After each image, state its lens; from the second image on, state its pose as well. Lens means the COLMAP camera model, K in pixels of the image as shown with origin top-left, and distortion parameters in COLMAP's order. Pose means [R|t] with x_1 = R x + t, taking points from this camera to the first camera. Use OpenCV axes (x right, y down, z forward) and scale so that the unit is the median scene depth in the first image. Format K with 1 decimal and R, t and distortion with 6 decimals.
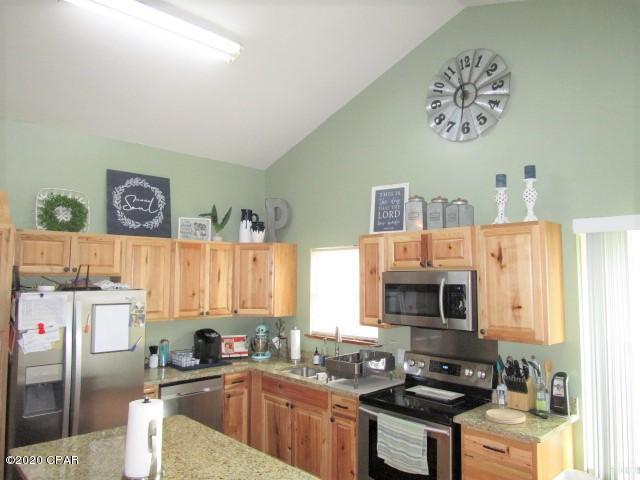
lens RADIAL K [[457.9, 0, 320.7], [0, 457.9, 240.4], [0, 0, 1]] dist [-0.027258, 0.008315]
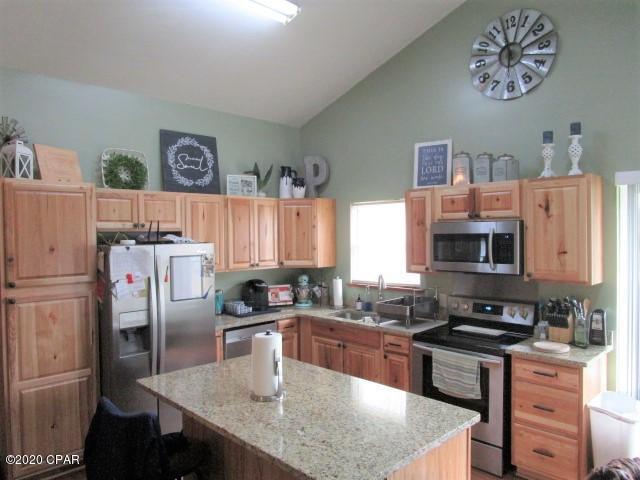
lens RADIAL K [[457.9, 0, 318.8], [0, 457.9, 241.3], [0, 0, 1]] dist [-0.027258, 0.008315]
pose [[0.999822, -0.014420, 0.012174, -0.145210], [0.013174, 0.995211, 0.096861, 0.002944], [-0.013513, -0.096683, 0.995223, -0.079988]]
